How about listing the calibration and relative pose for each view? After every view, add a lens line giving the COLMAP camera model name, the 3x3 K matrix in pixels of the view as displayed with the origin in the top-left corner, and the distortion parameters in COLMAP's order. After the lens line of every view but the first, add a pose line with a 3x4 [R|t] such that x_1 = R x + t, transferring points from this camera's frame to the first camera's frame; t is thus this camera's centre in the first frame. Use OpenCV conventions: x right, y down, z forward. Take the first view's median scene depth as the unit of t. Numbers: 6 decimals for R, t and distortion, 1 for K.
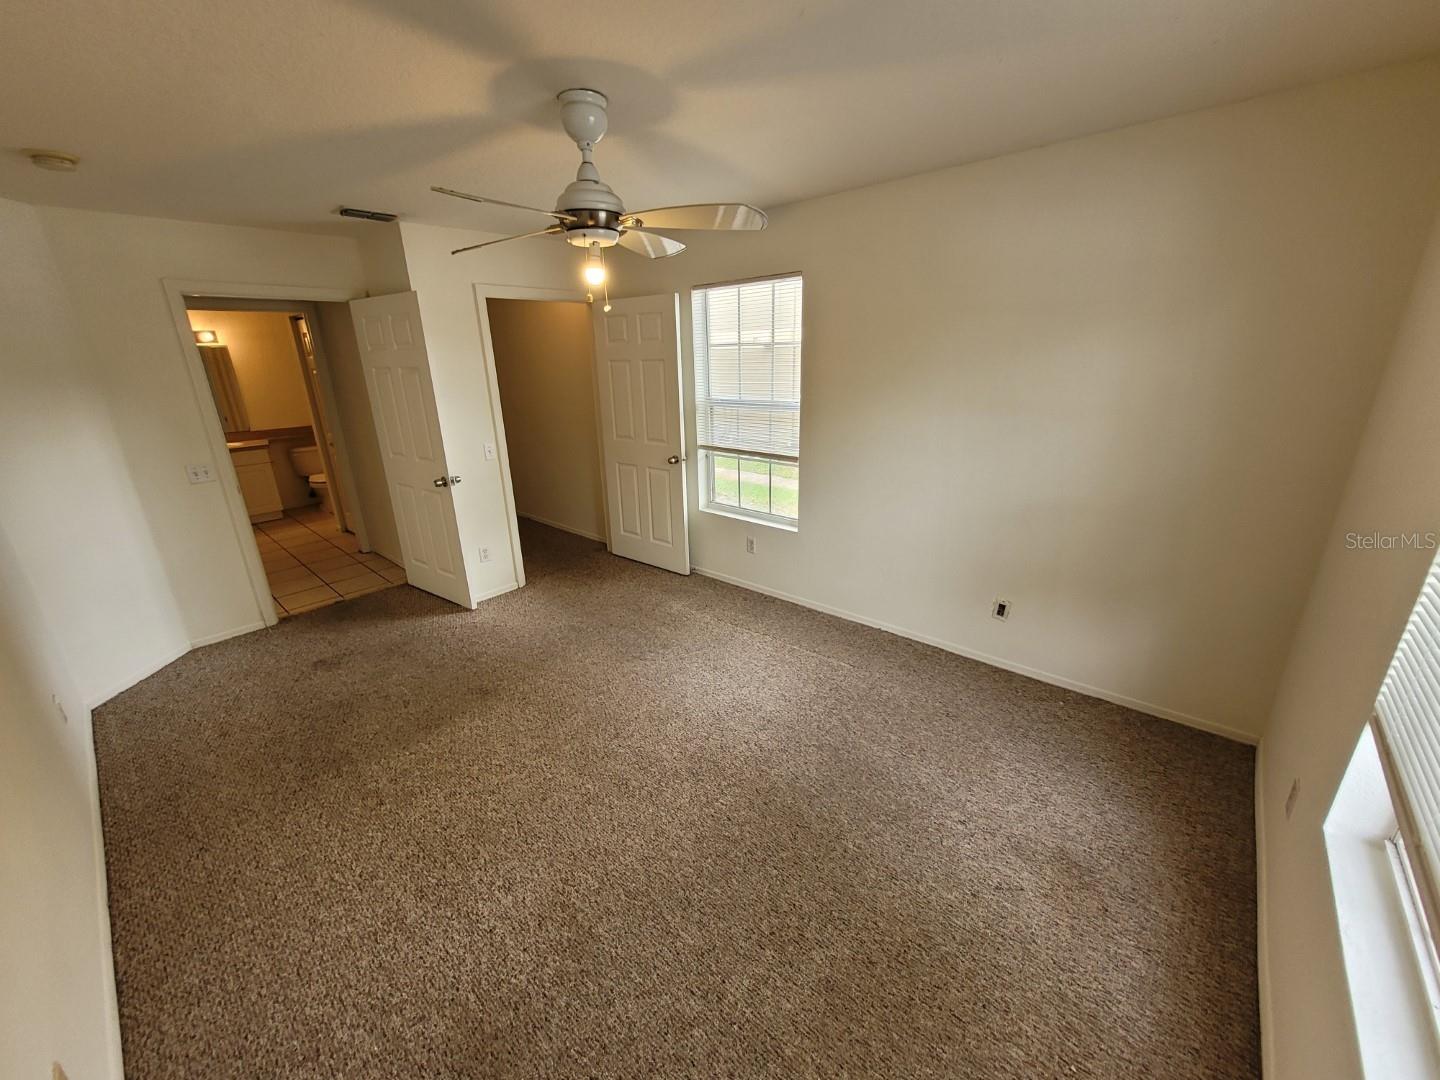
lens RADIAL K [[562.4, 0, 720.6], [0, 562.4, 541.1], [0, 0, 1]] dist [-0.001174, 0.000061]
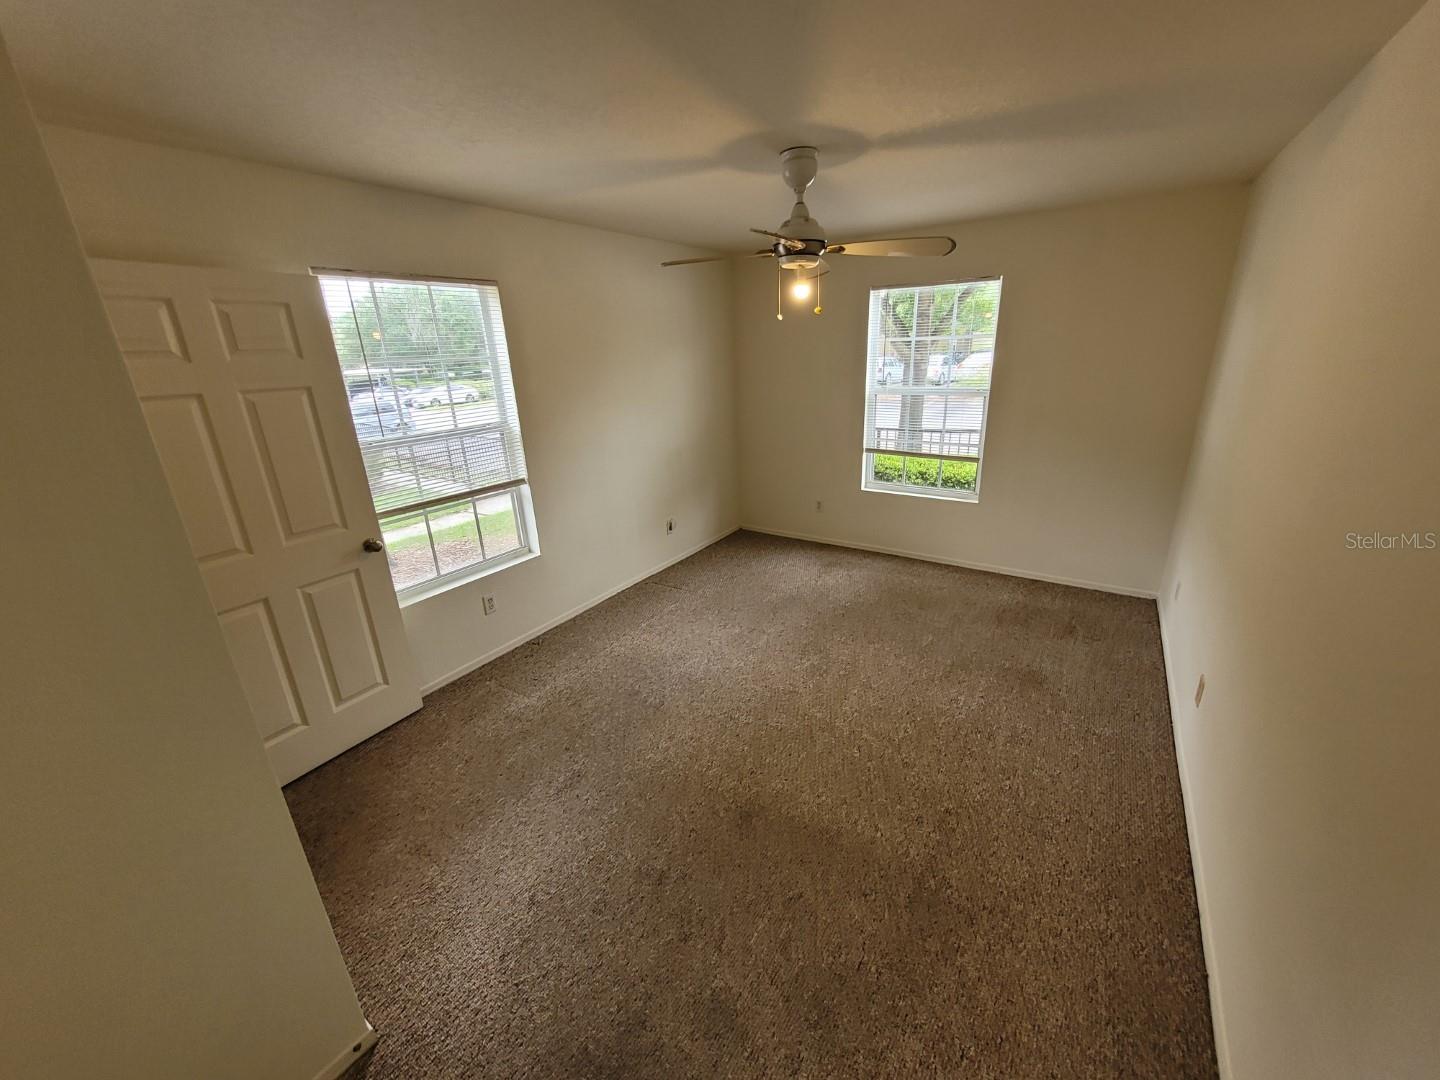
lens RADIAL K [[562.4, 0, 723.3], [0, 562.4, 539.4], [0, 0, 1]] dist [-0.001174, 0.000061]
pose [[-0.136573, -0.291525, 0.946763, -0.925984], [0.356520, 0.877215, 0.321539, -0.271560], [-0.924252, 0.381453, -0.015870, 0.832136]]
